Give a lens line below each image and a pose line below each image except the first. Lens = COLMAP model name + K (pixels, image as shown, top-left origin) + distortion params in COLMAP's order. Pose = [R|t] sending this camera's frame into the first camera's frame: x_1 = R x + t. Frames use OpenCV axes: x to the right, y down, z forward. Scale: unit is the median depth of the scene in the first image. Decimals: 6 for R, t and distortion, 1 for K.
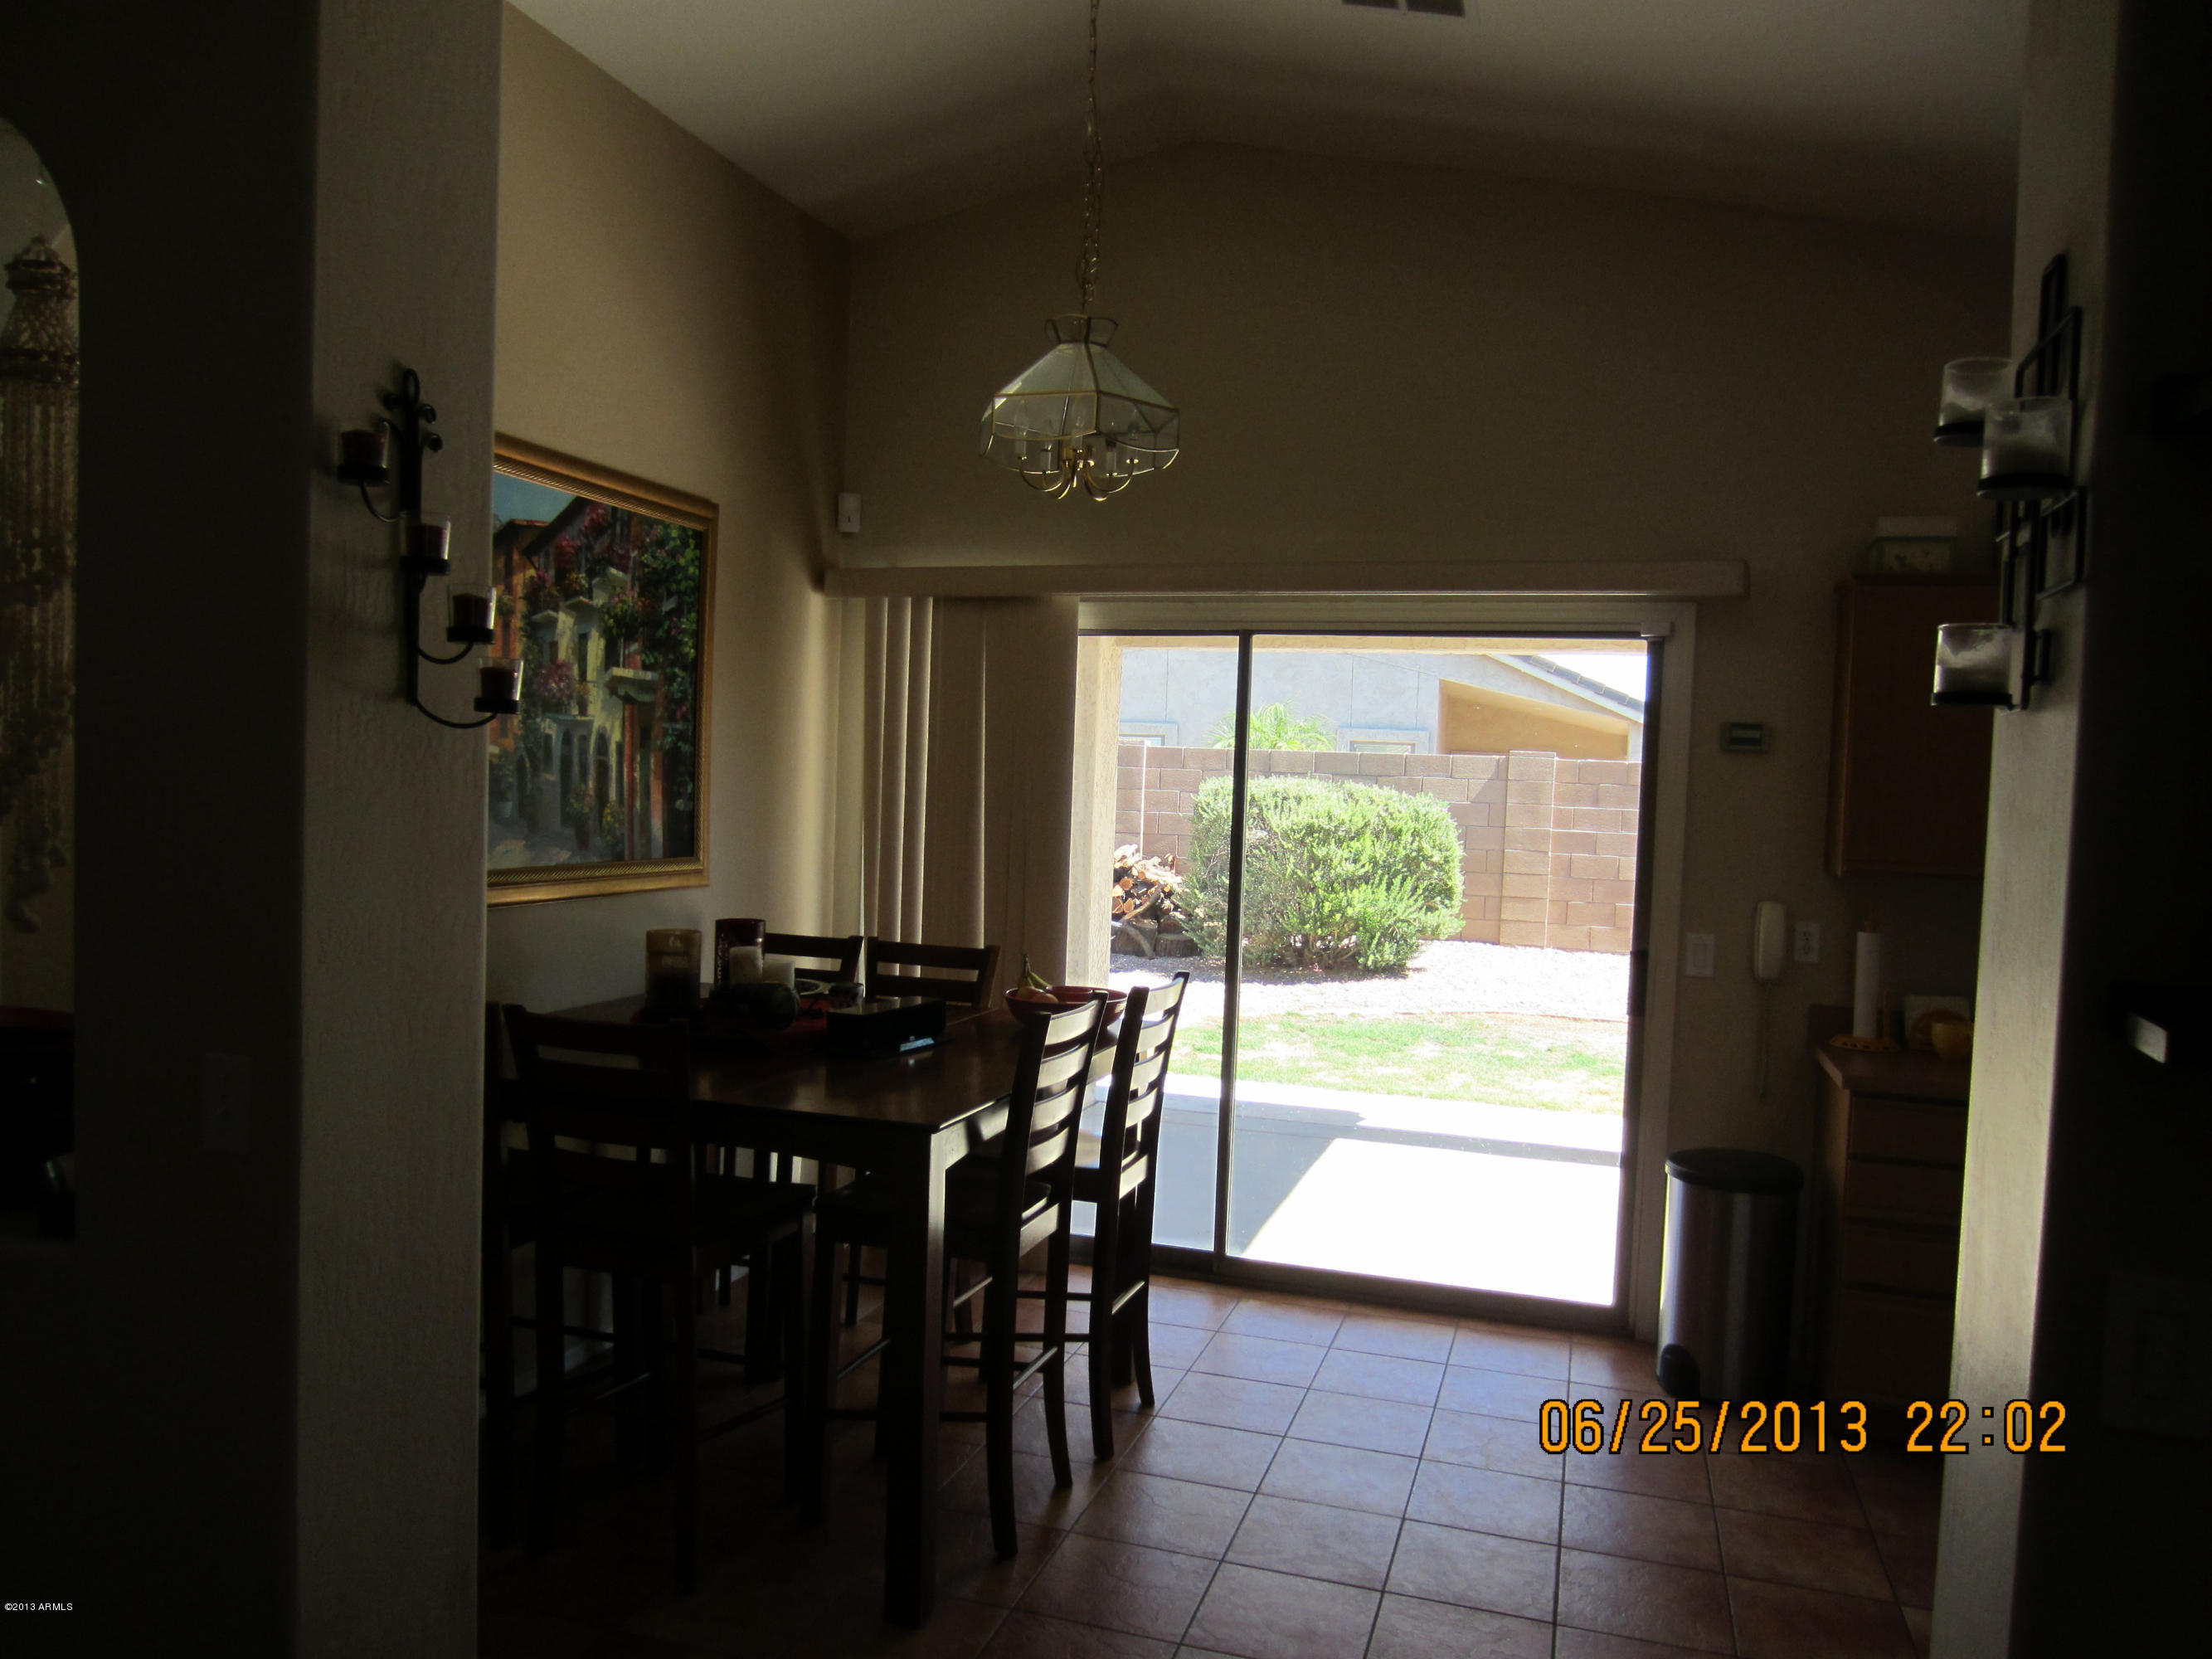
lens RADIAL K [[1552.3, 0, 1112.1], [0, 1552.3, 836.6], [0, 0, 1]] dist [-0.033625, 0.004418]
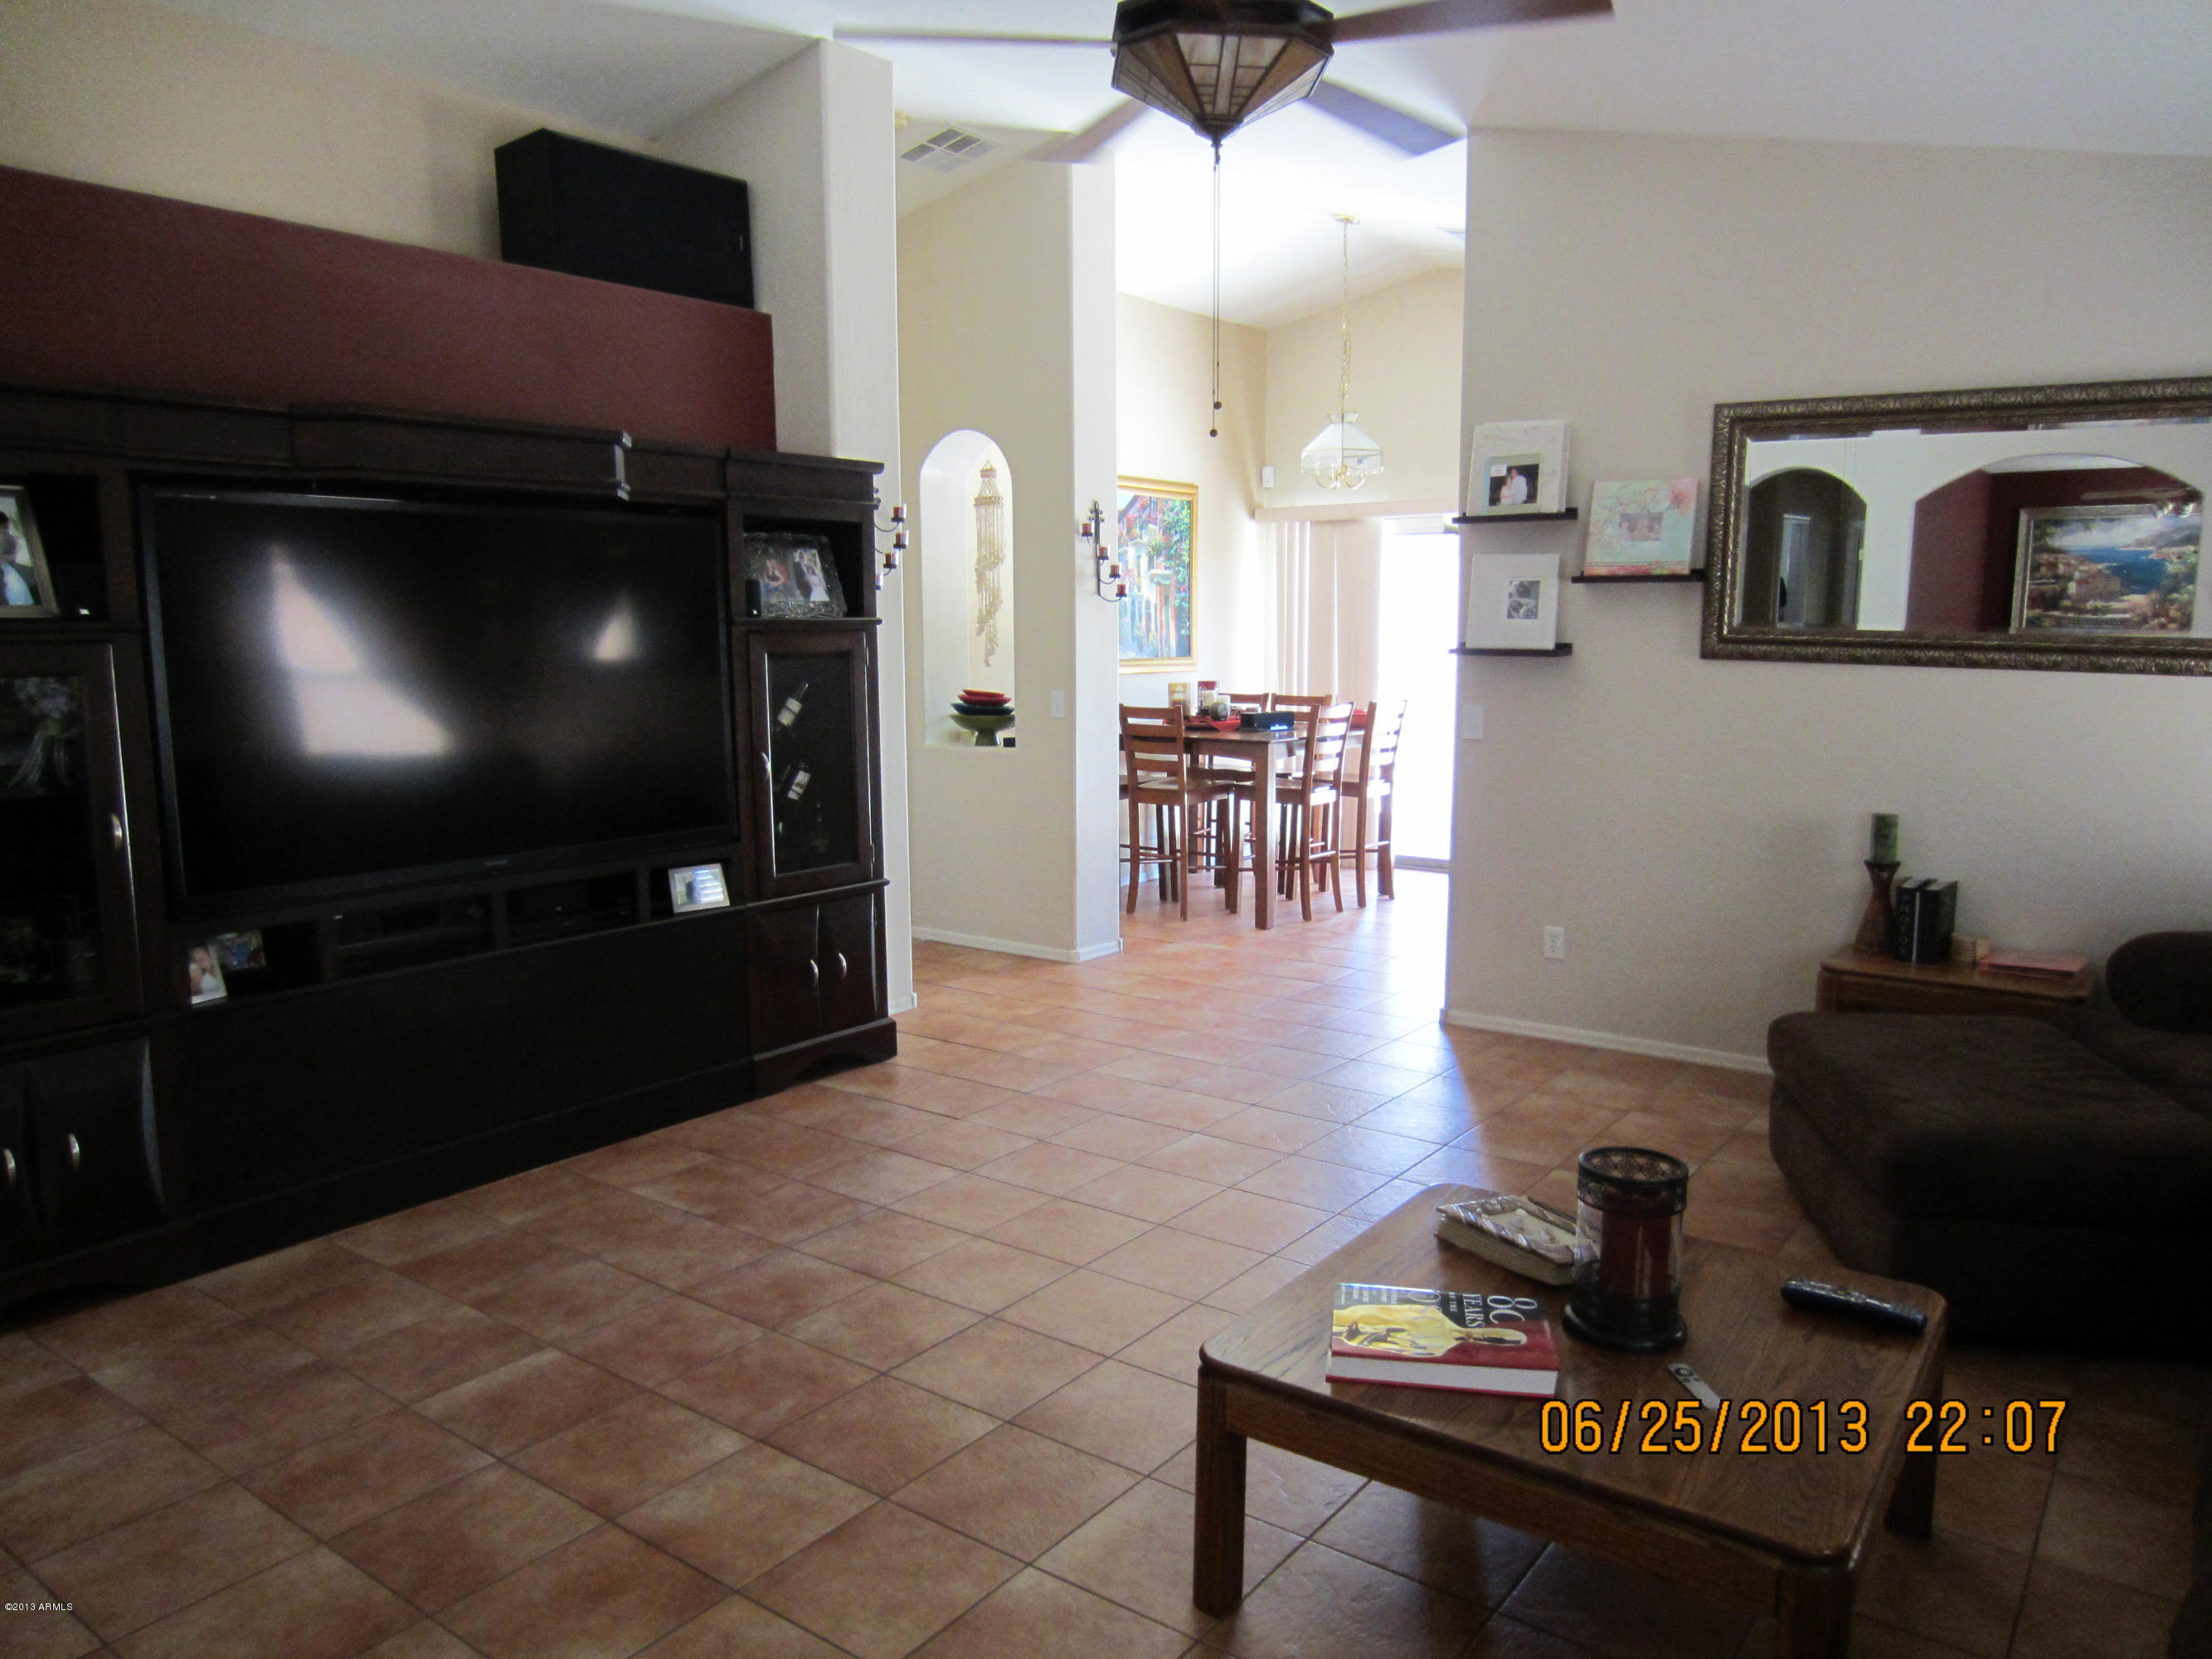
lens RADIAL K [[1559.6, 0, 1112.2], [0, 1559.6, 821.3], [0, 0, 1]] dist [-0.040017, 0.015304]
pose [[0.943552, 0.006280, -0.331164, 0.157779], [0.022023, 0.996418, 0.081642, 0.028725], [0.330491, -0.084326, 0.940034, -0.495662]]
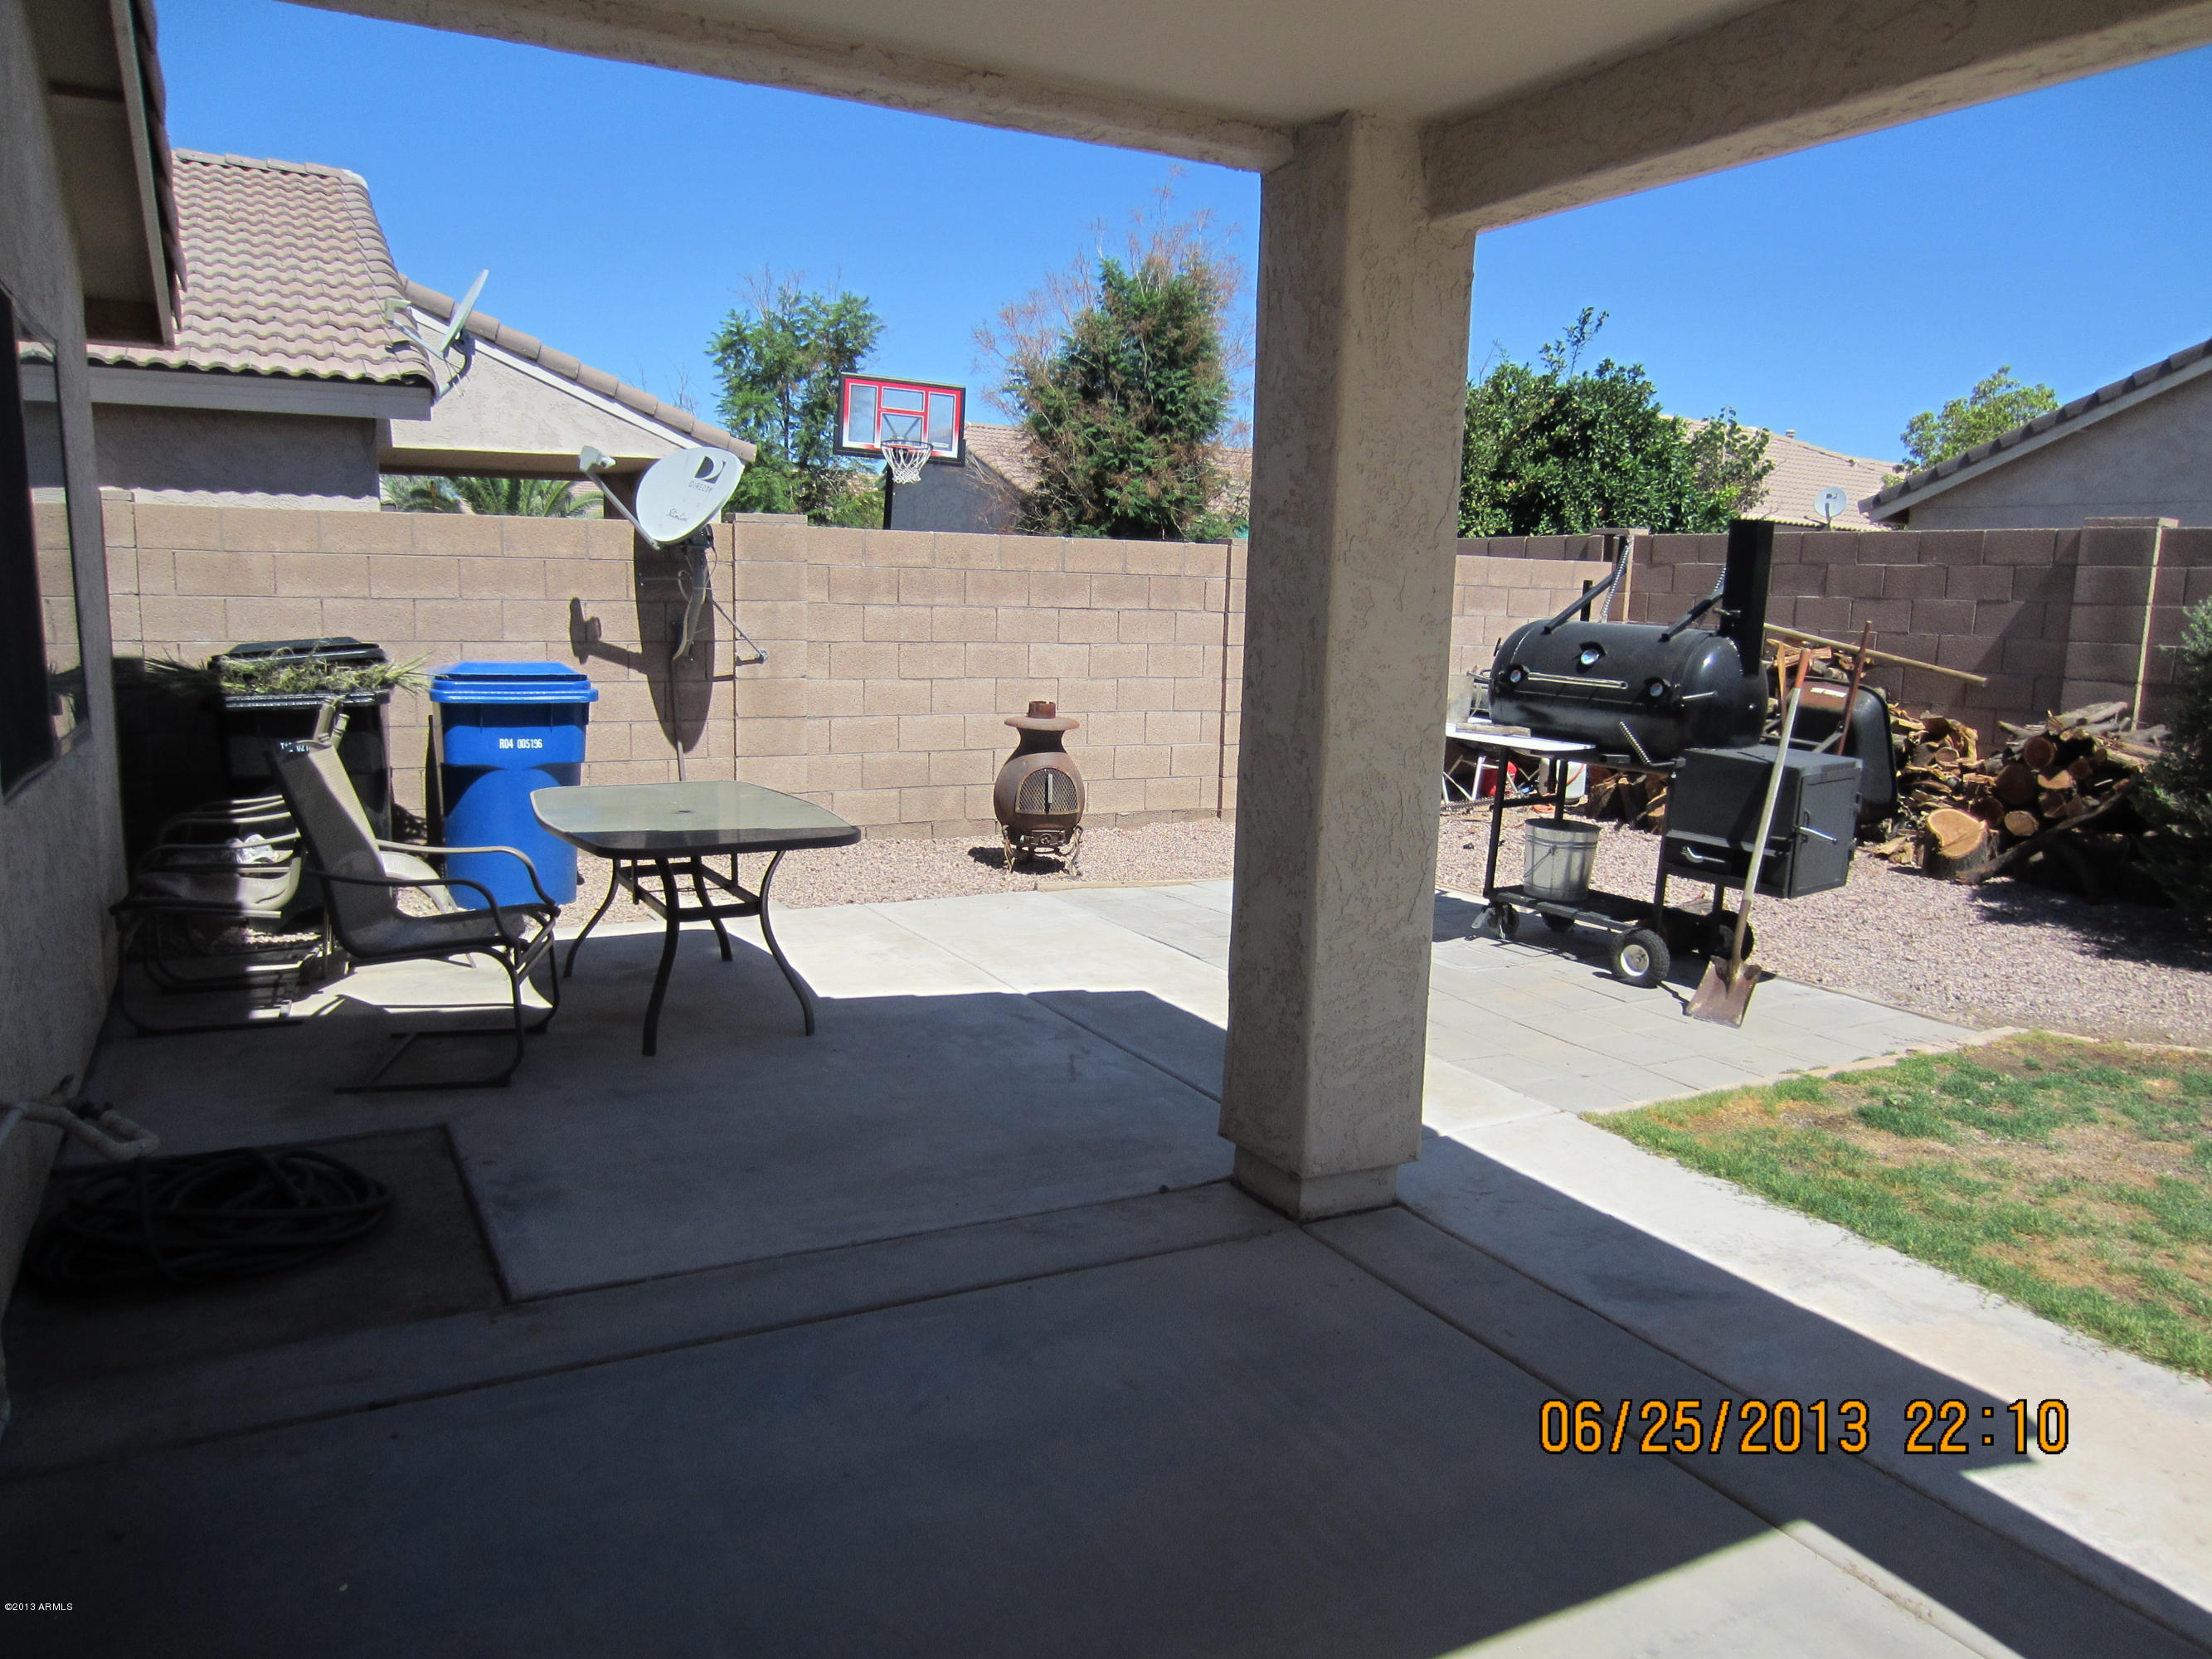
lens RADIAL K [[1559.6, 0, 1112.2], [0, 1559.6, 821.3], [0, 0, 1]] dist [-0.040017, 0.015304]
pose [[0.723526, 0.090352, -0.684359, 0.224275], [-0.029974, 0.994574, 0.099618, 0.006412], [0.689646, -0.051564, 0.722309, 0.535350]]
